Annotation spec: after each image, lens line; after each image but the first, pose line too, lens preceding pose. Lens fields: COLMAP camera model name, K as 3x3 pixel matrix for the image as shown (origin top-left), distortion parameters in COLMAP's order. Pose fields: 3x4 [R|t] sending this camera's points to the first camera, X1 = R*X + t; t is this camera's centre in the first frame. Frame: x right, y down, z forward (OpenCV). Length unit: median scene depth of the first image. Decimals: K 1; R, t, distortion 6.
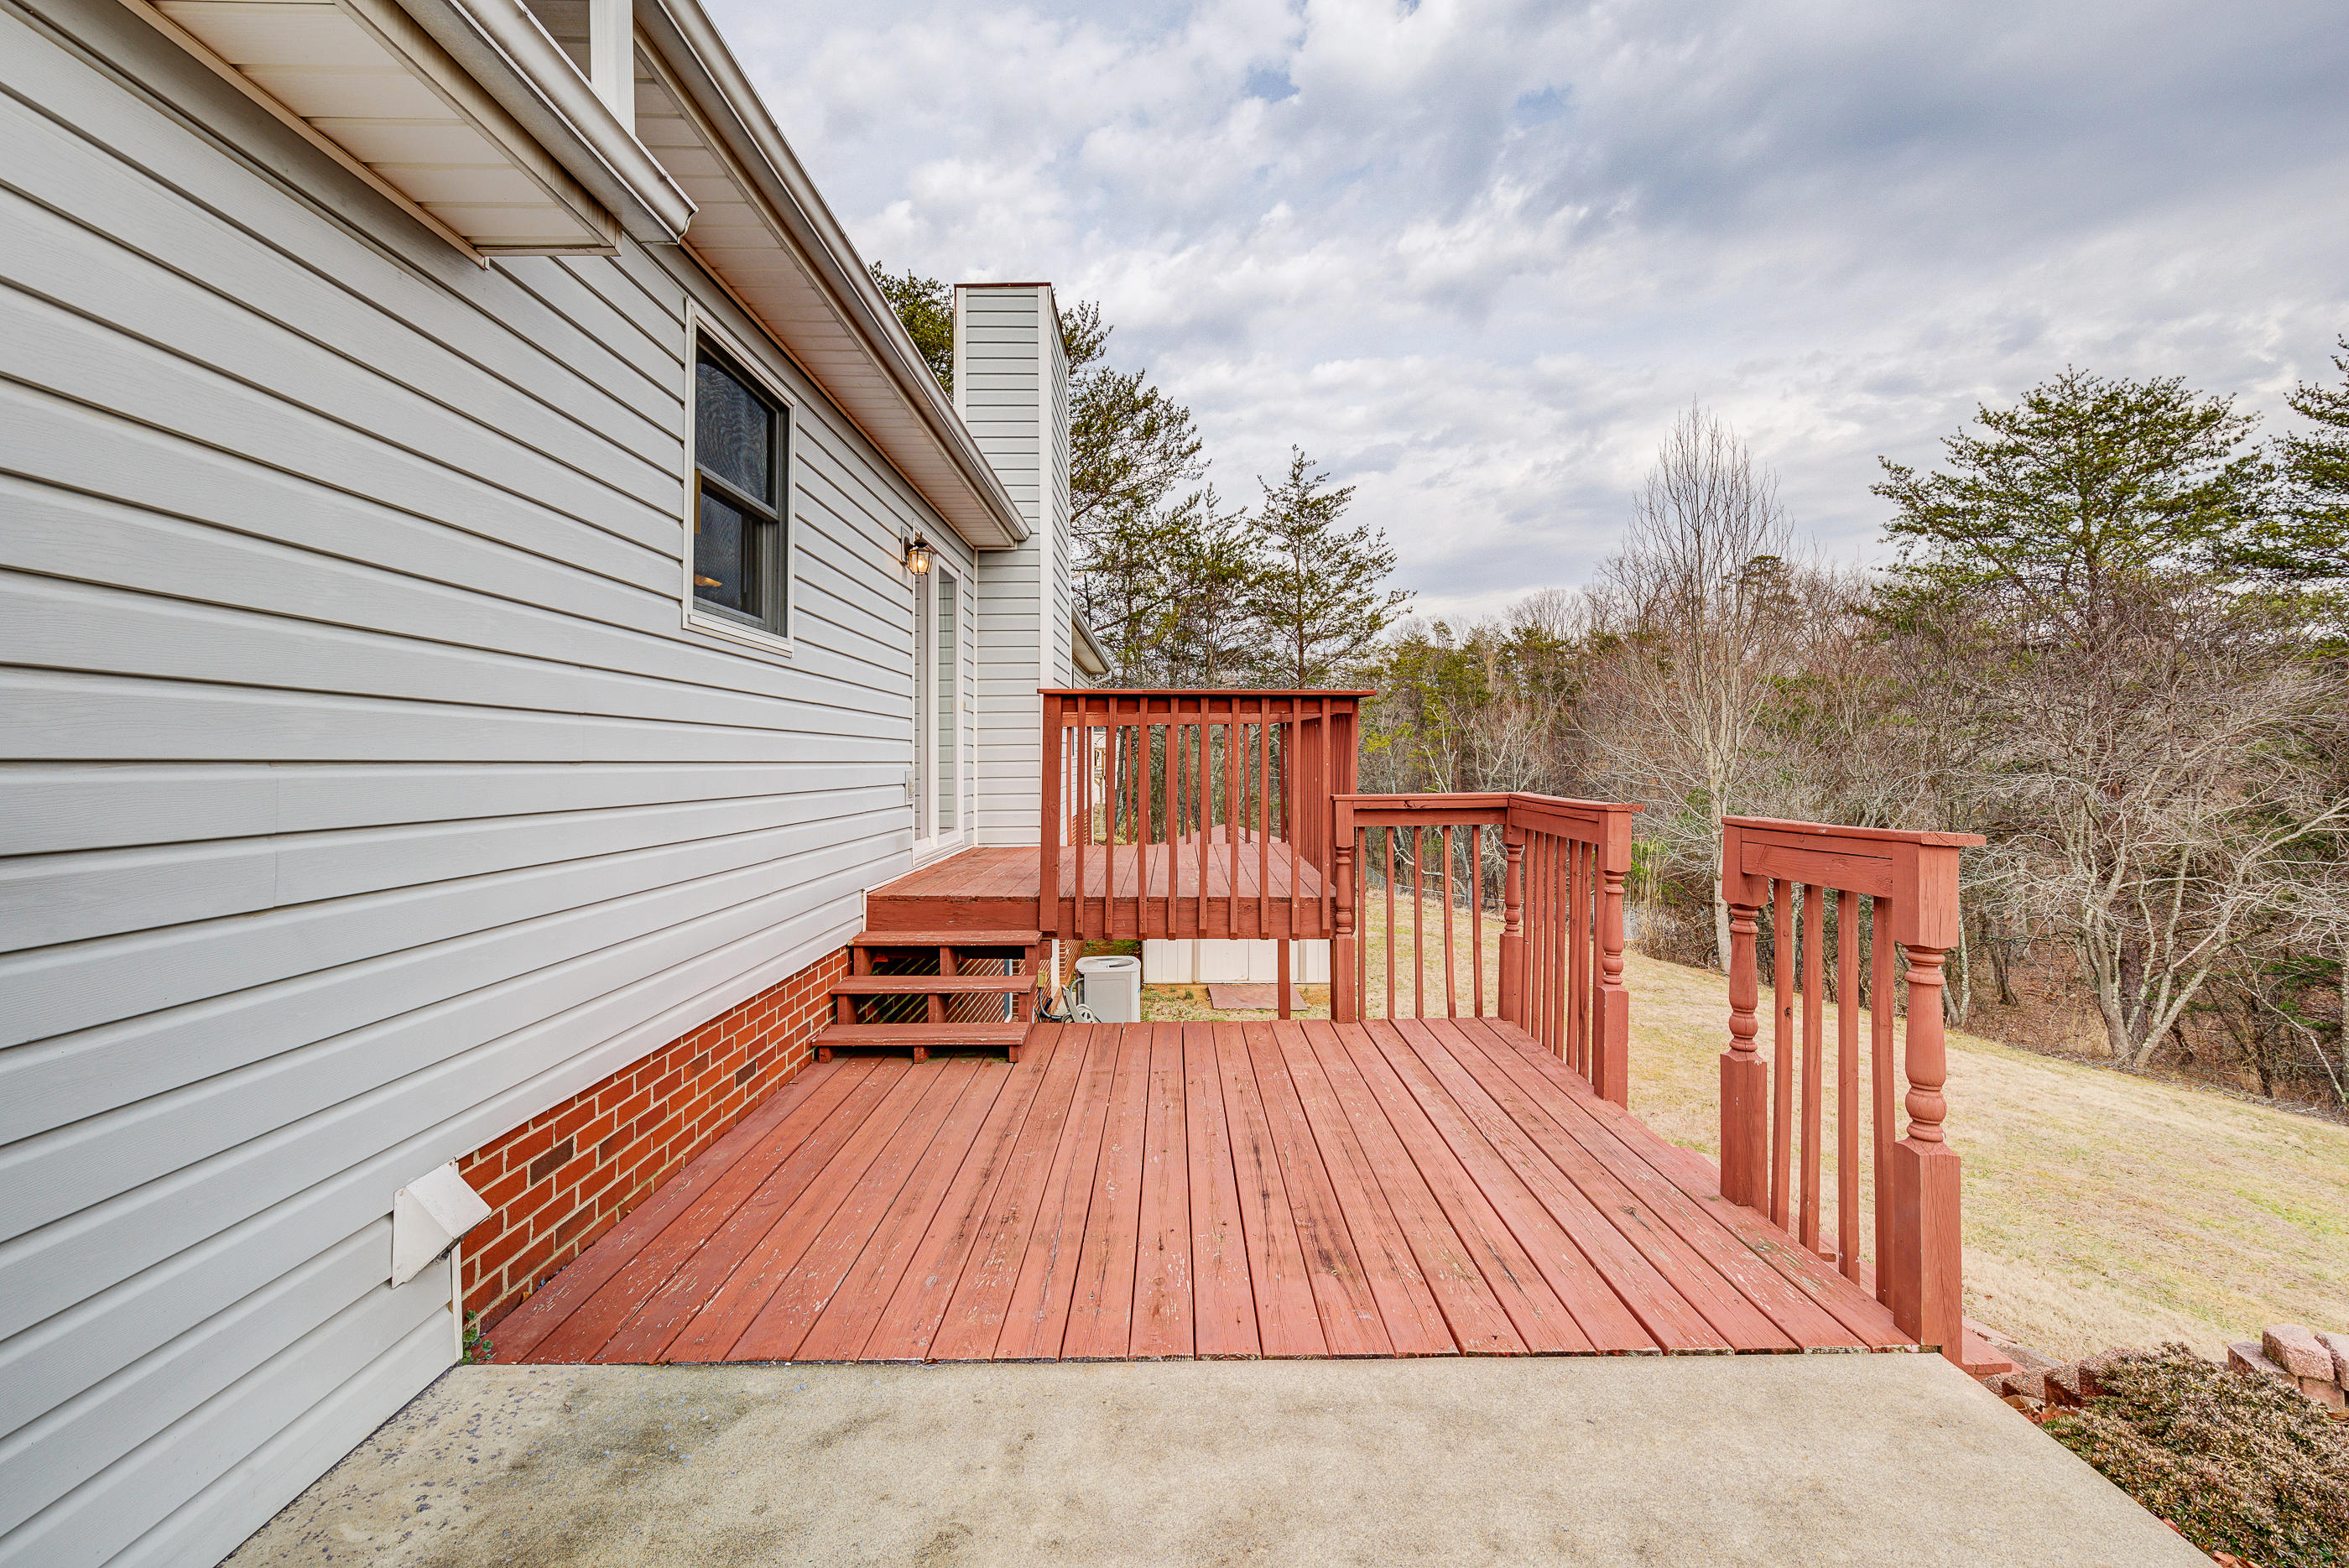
lens RADIAL K [[1045.4, 0, 1165.9], [0, 1045.4, 730.5], [0, 0, 1]] dist [-0.005594, 0.000175]
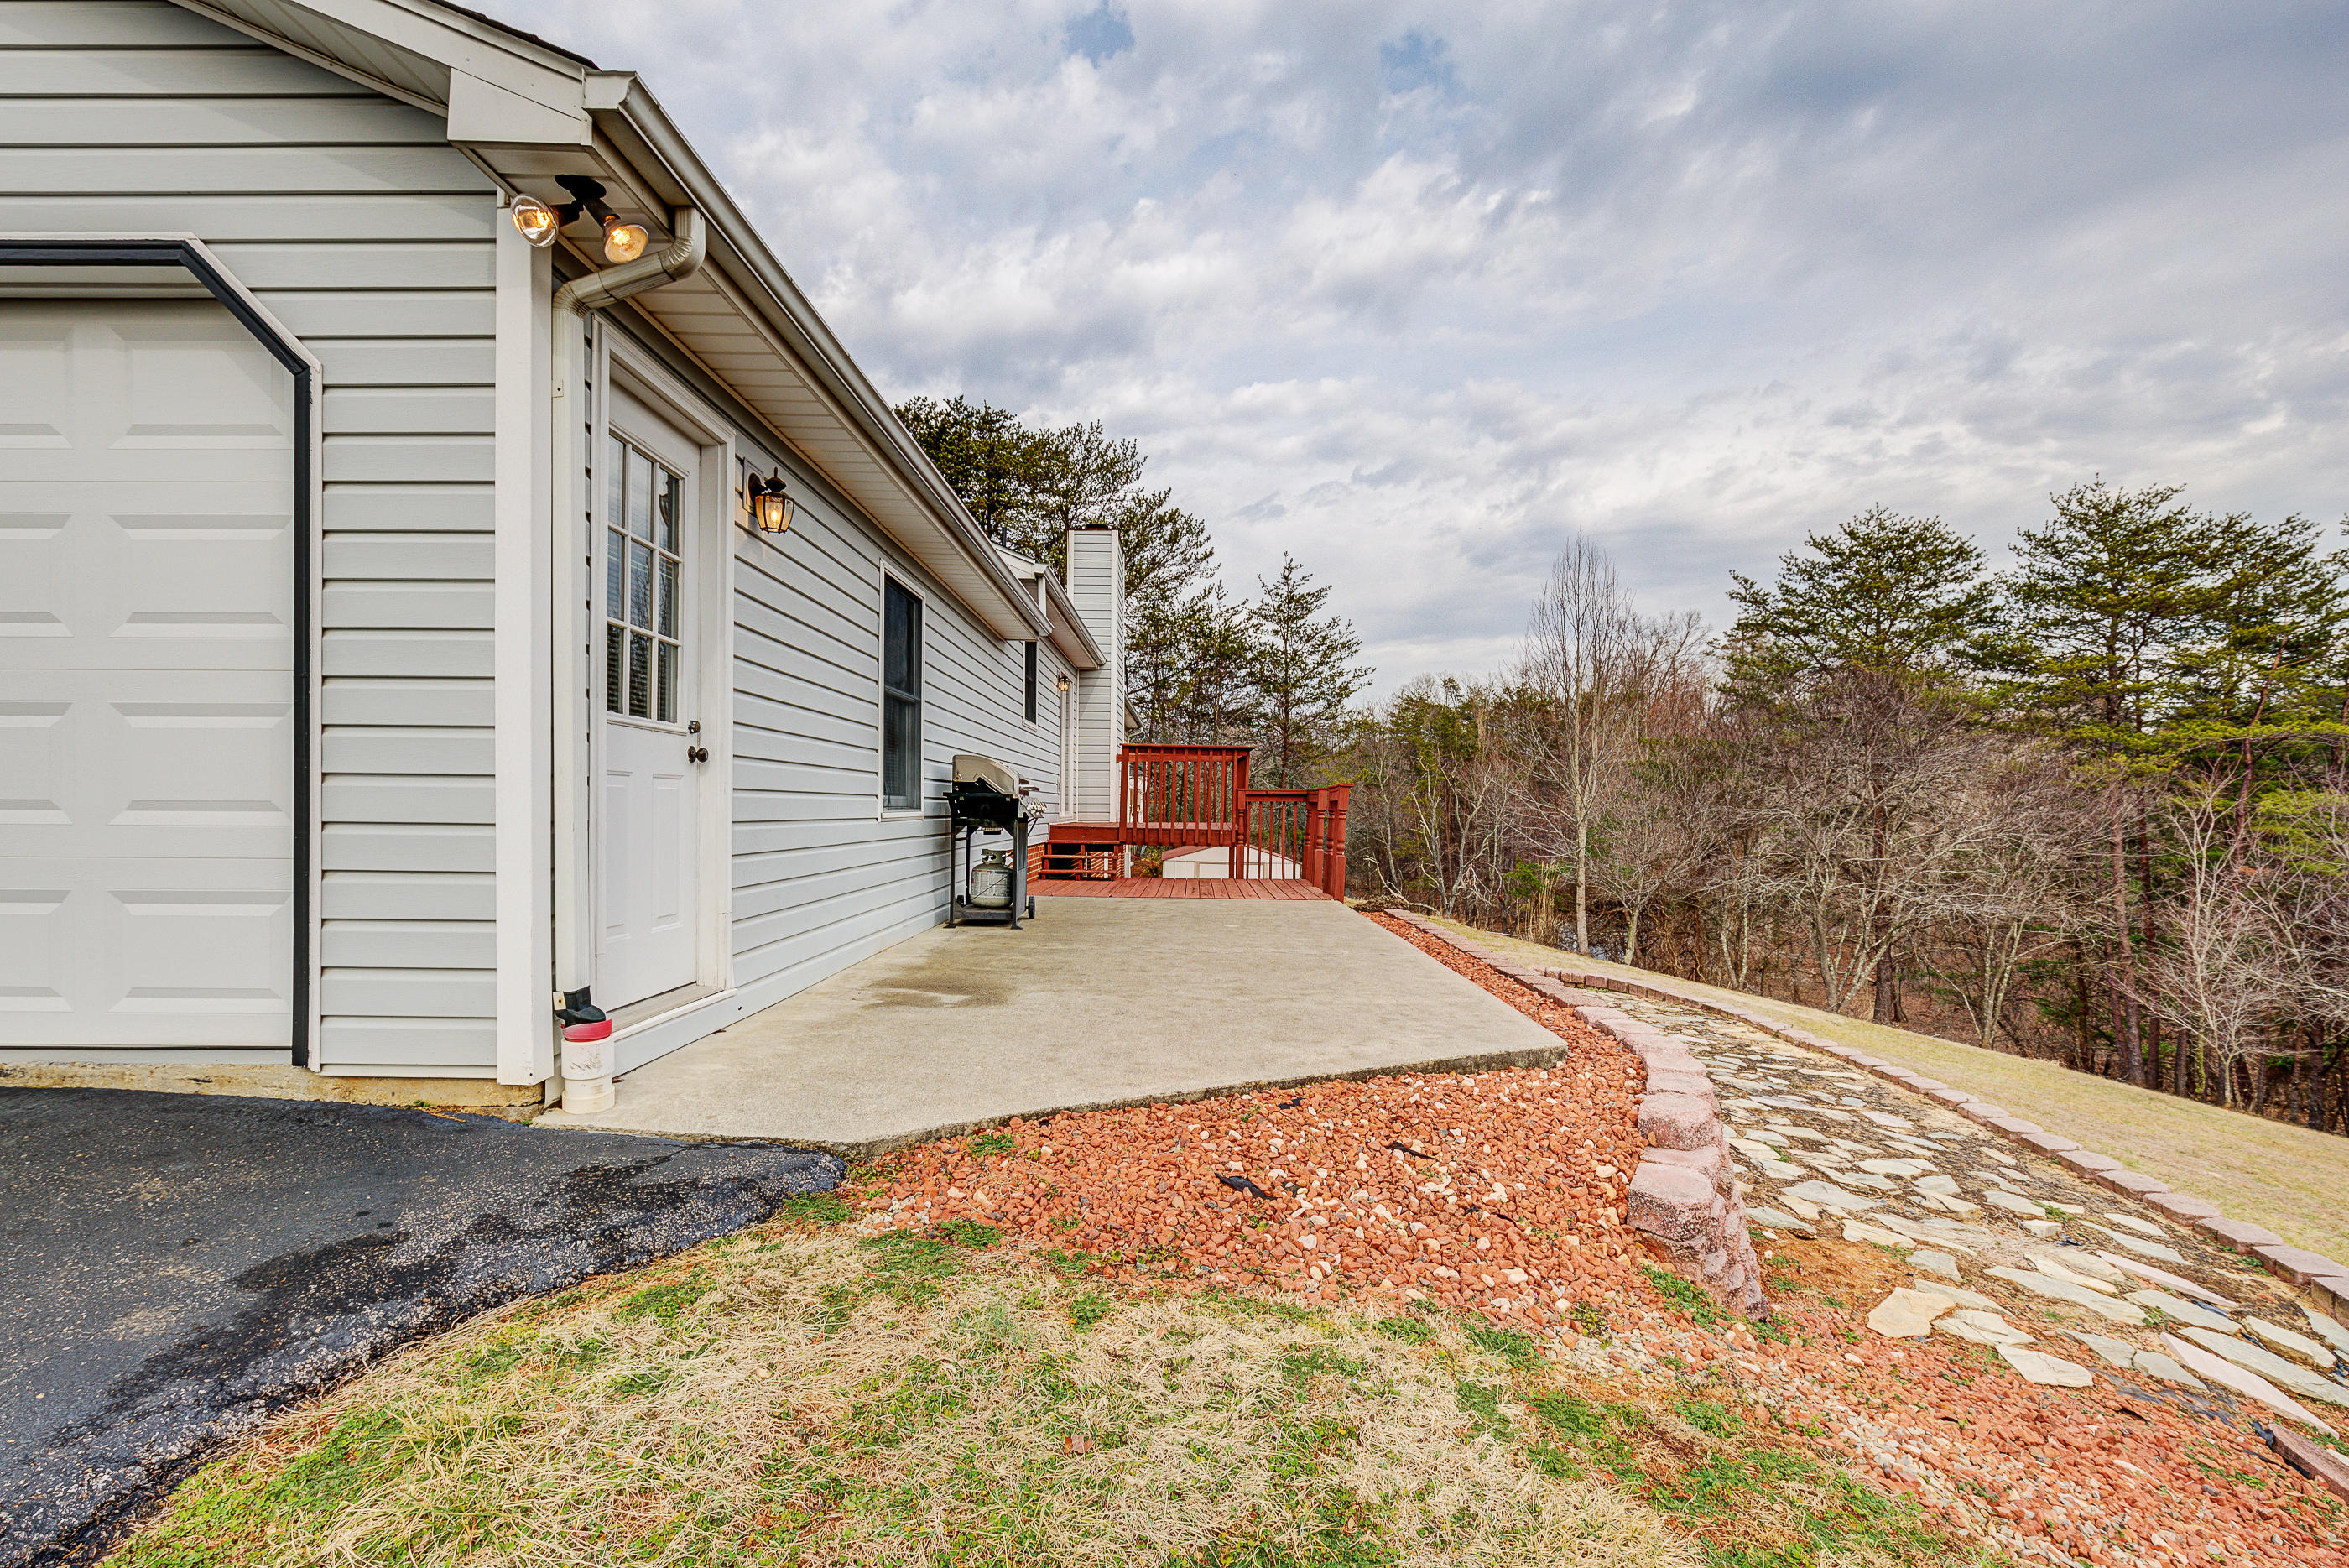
lens RADIAL K [[1045.4, 0, 1164.6], [0, 1045.4, 807.2], [0, 0, 1]] dist [-0.005594, 0.000175]
pose [[0.999564, 0.017706, -0.023608, 0.009638], [-0.017043, 0.999462, 0.028013, 0.008390], [0.024091, -0.027598, 0.999329, -0.310447]]
